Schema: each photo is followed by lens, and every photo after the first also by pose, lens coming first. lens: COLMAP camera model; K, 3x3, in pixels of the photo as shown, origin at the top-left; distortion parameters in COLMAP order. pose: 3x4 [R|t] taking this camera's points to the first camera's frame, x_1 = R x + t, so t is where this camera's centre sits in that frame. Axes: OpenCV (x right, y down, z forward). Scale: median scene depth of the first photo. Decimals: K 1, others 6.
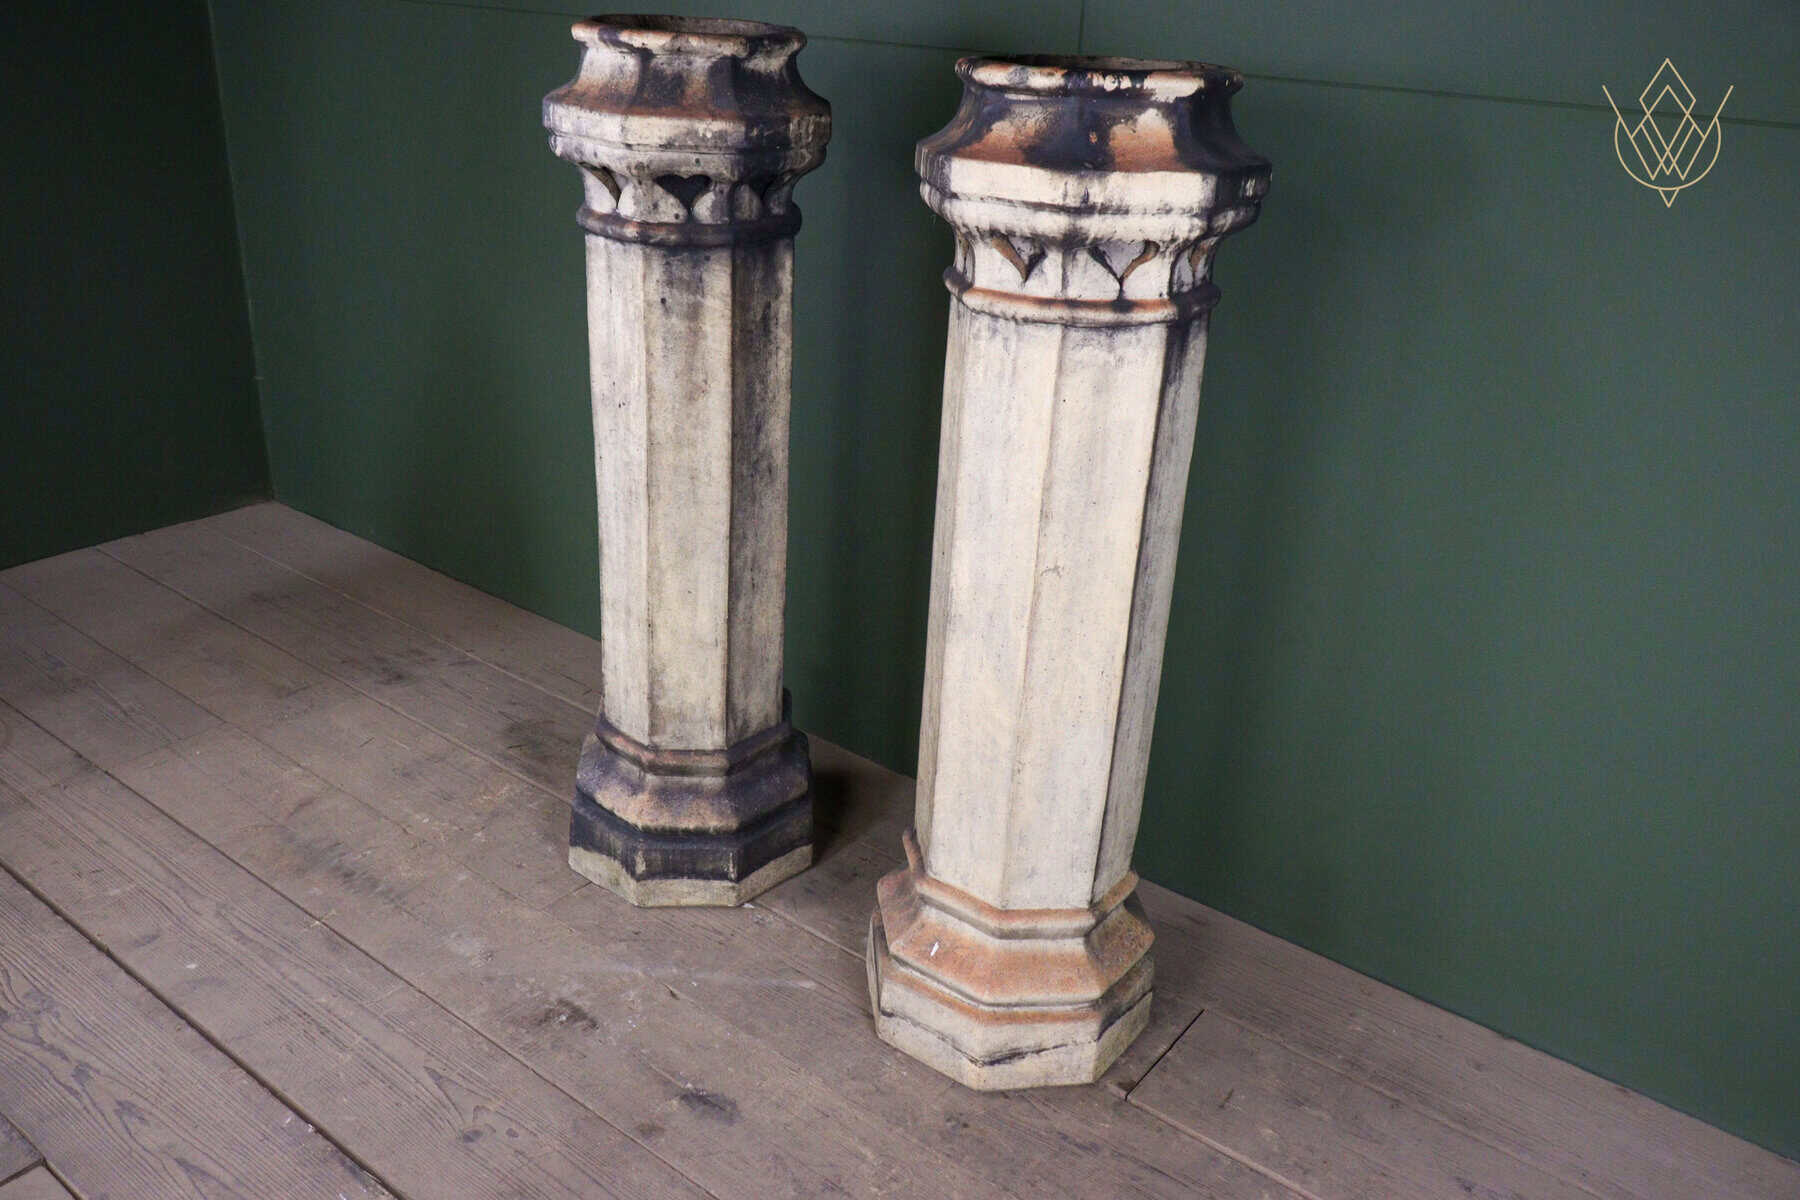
lens RADIAL K [[1444.8, 0, 900.0], [0, 1444.8, 600.0], [0, 0, 1]] dist [-0.008096, 0.008690]
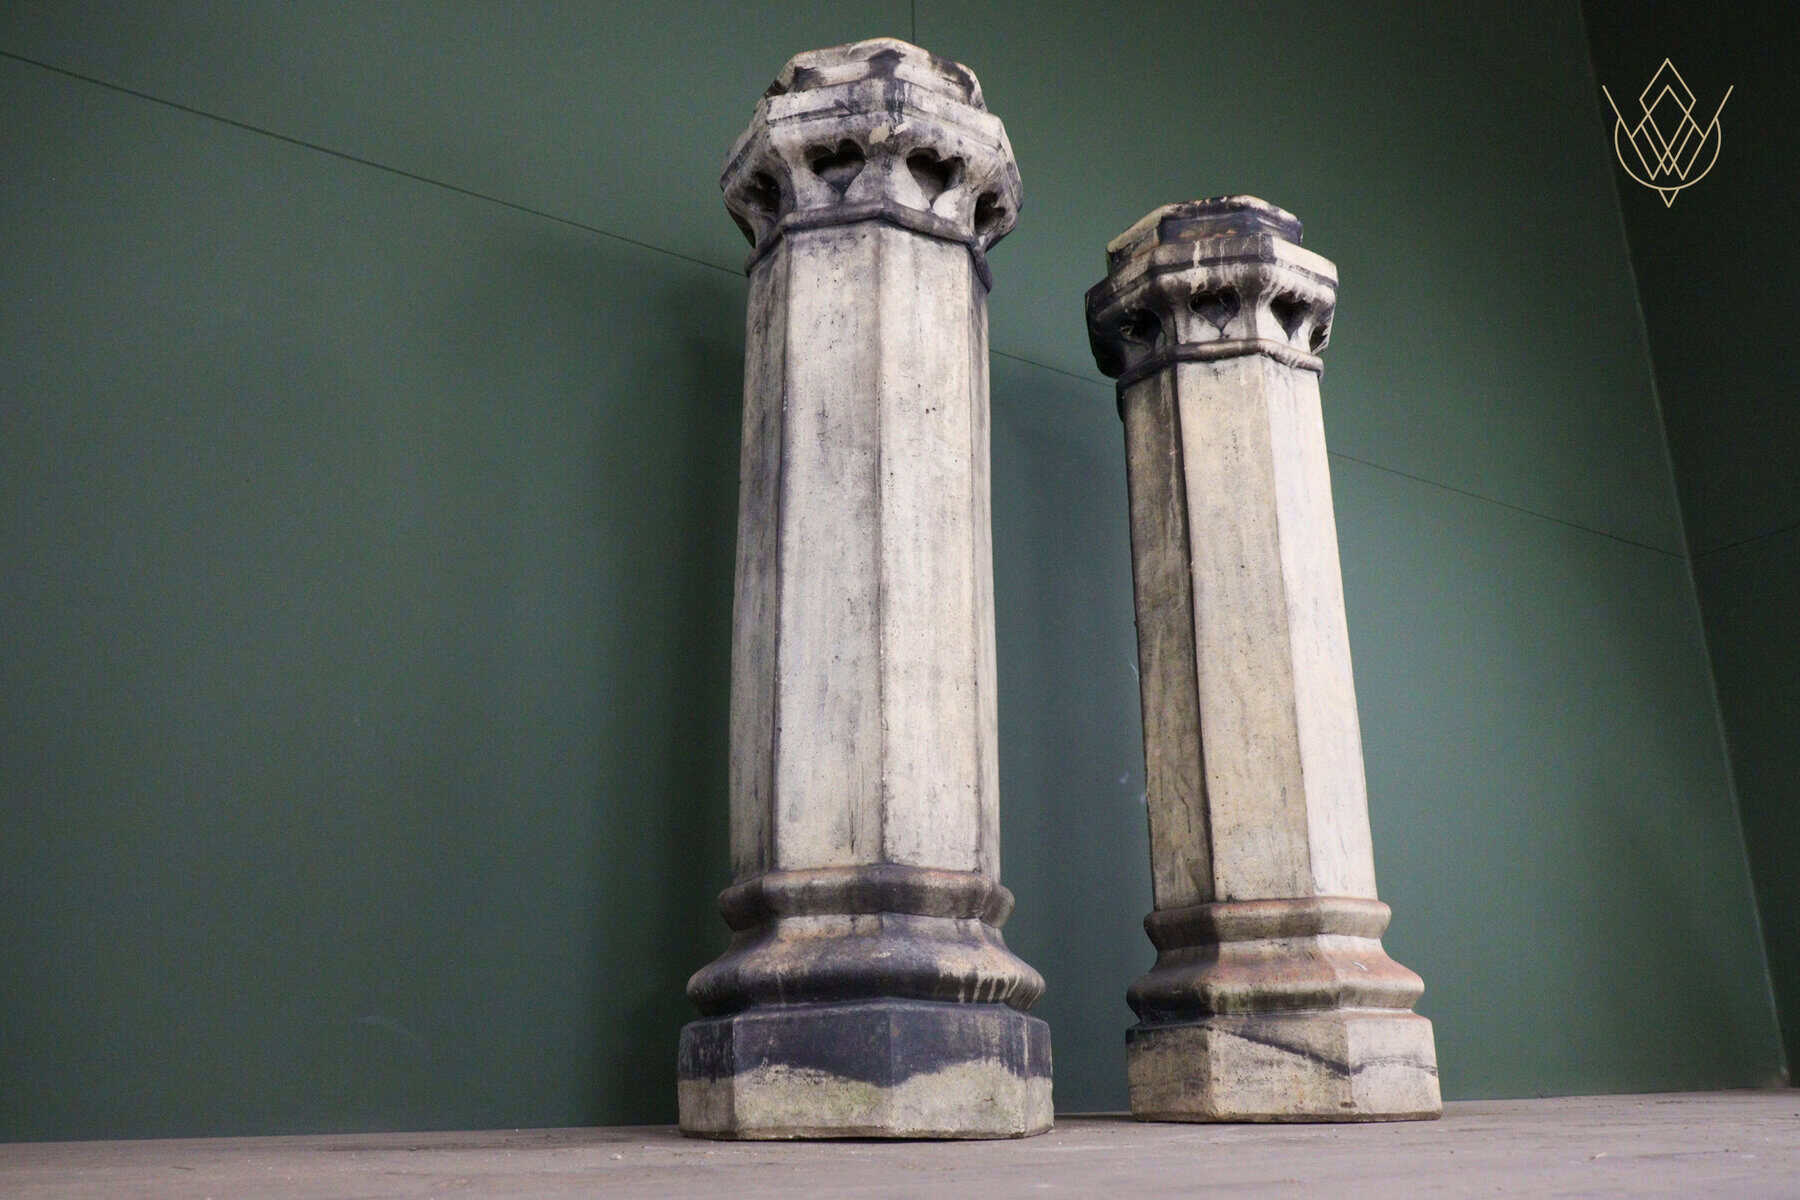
lens RADIAL K [[1444.8, 0, 900.0], [0, 1444.8, 600.0], [0, 0, 1]] dist [-0.008096, 0.008690]
pose [[0.347136, 0.241101, 0.906293, -0.977906], [0.403215, 0.834134, -0.376348, 0.276522], [-0.846708, 0.496075, 0.192343, 0.960225]]
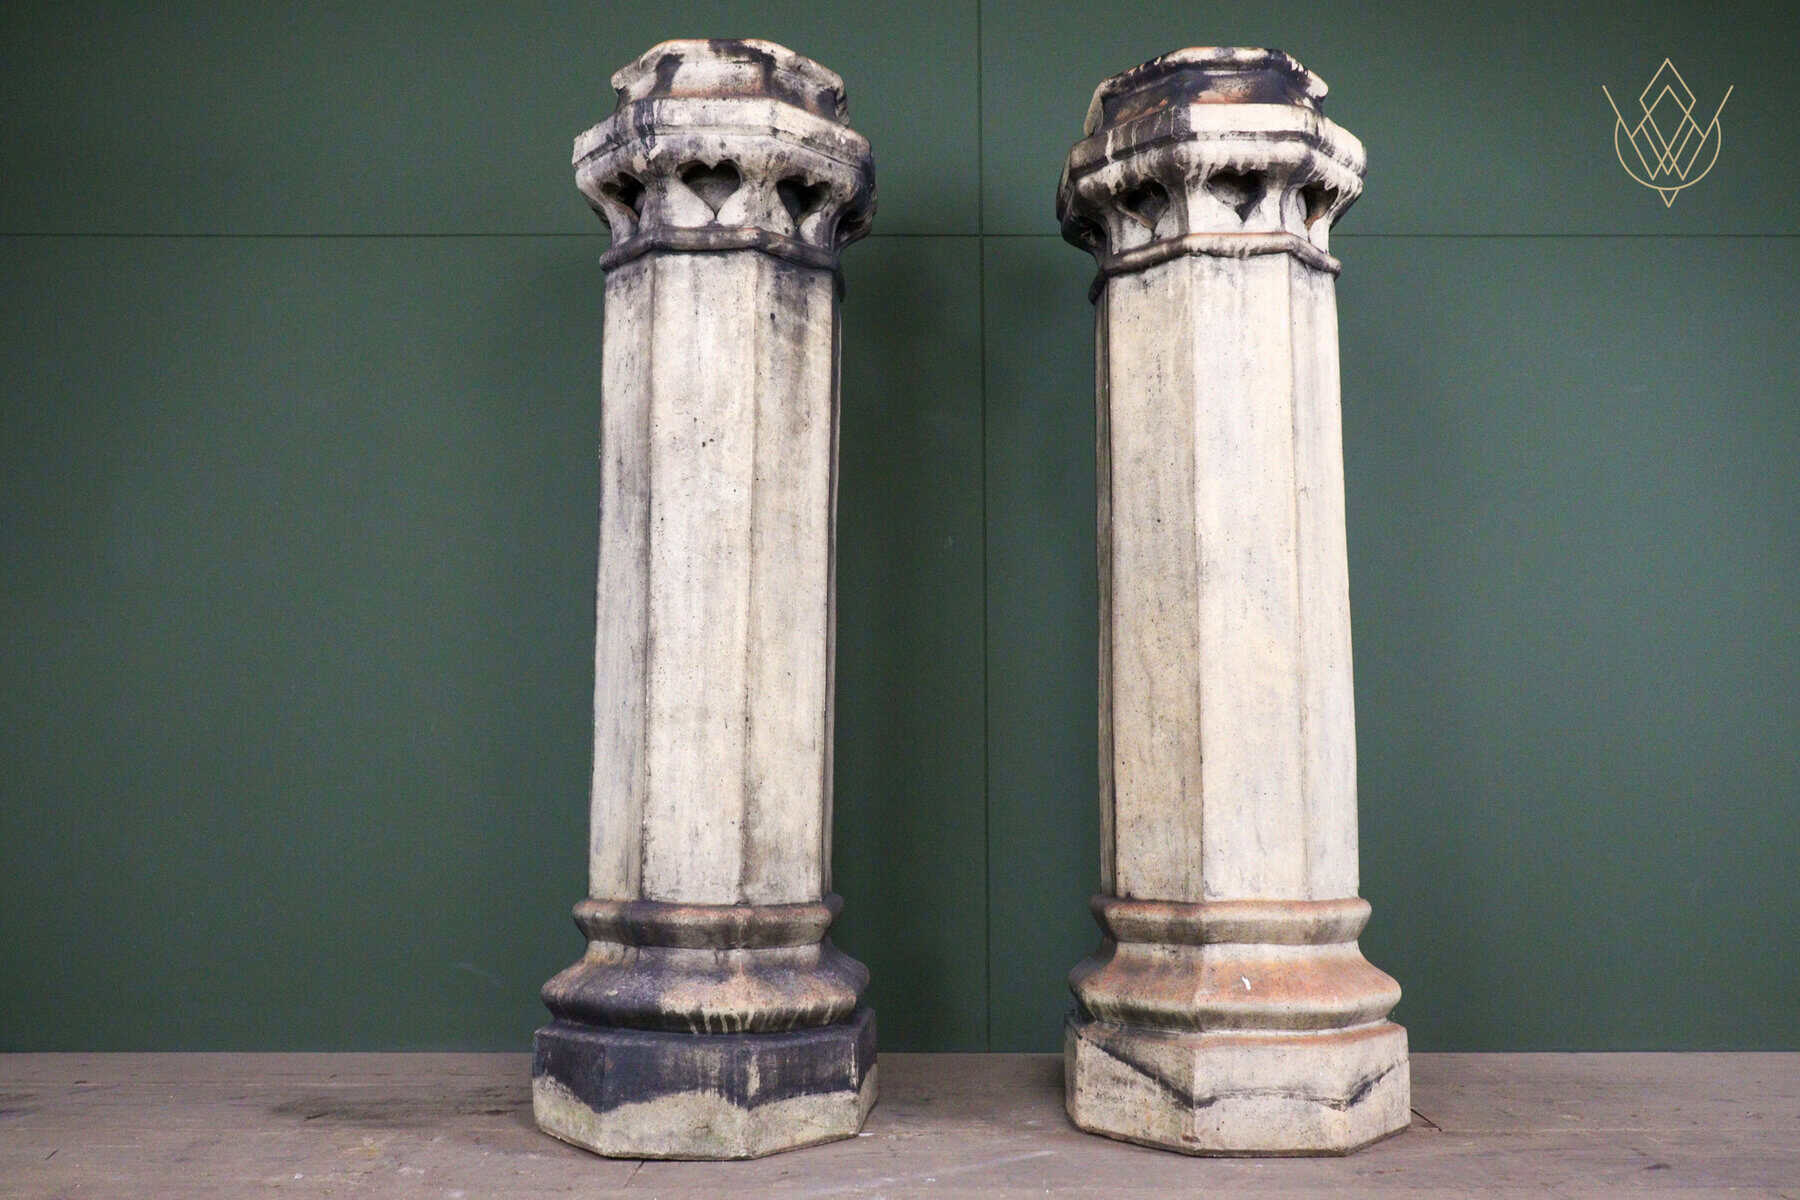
lens RADIAL K [[1444.8, 0, 900.0], [0, 1444.8, 600.0], [0, 0, 1]] dist [-0.008096, 0.008690]
pose [[0.792082, 0.026432, 0.609842, -0.645758], [0.281277, 0.870869, -0.403077, 0.329498], [-0.541747, 0.490804, 0.682364, 0.438076]]
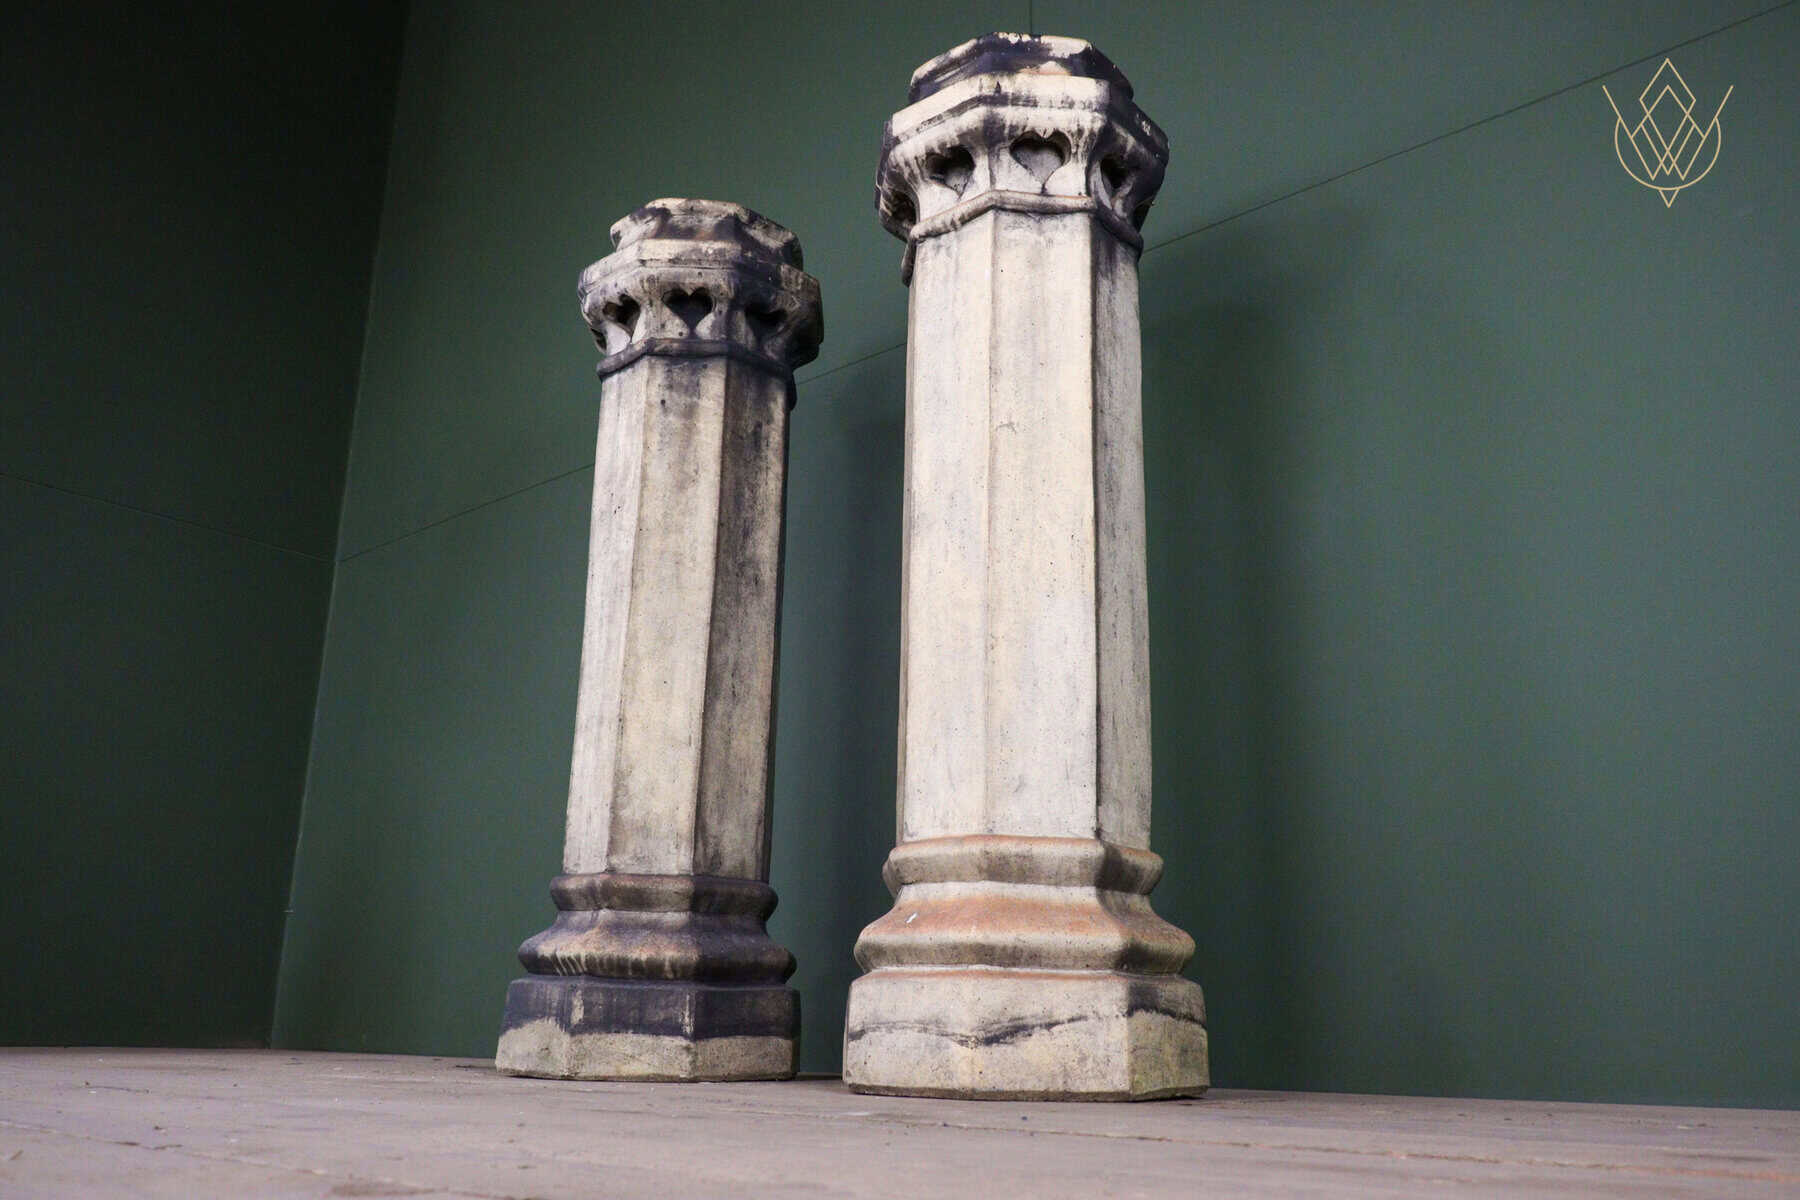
lens RADIAL K [[1444.8, 0, 900.0], [0, 1444.8, 600.0], [0, 0, 1]] dist [-0.008096, 0.008690]
pose [[0.997409, -0.048969, -0.052696, 0.068611], [0.002682, 0.757341, -0.653014, 0.635769], [0.071887, 0.651181, 0.755510, 0.277833]]
